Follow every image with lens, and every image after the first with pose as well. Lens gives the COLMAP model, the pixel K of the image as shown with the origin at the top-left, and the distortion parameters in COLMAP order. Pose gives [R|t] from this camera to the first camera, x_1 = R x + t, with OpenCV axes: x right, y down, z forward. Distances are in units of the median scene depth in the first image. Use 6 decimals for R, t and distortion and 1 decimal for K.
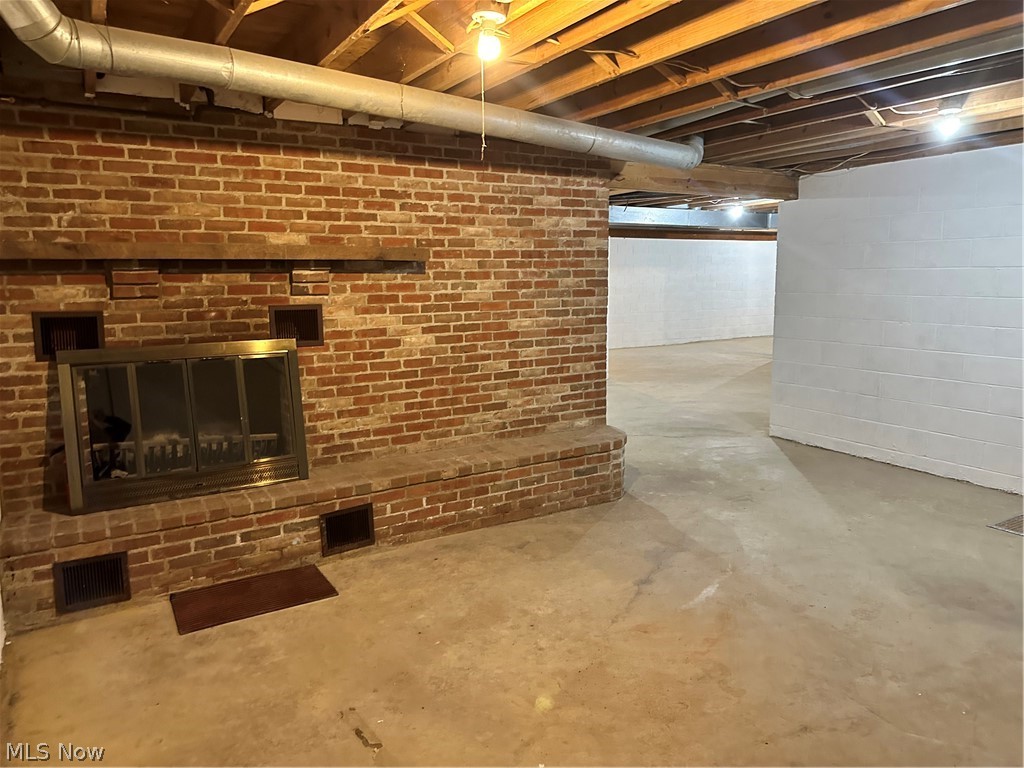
lens RADIAL K [[711.7, 0, 512.0], [0, 711.7, 384.0], [0, 0, 1]] dist [0.110298, -0.151940]
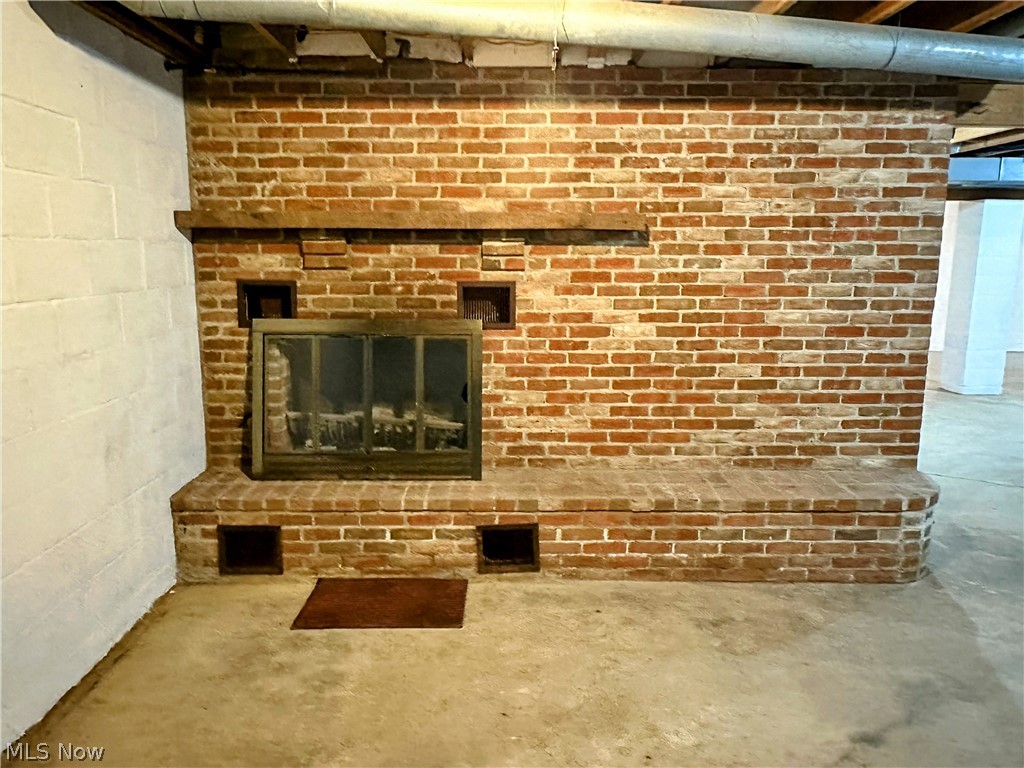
lens RADIAL K [[719.4, 0, 511.5], [0, 719.4, 378.1], [0, 0, 1]] dist [0.020882, -0.040761]
pose [[0.862357, 0.102513, -0.495813, 0.165009], [-0.091162, 0.994721, 0.047110, -0.035604], [0.498025, 0.004574, 0.867150, 0.249109]]
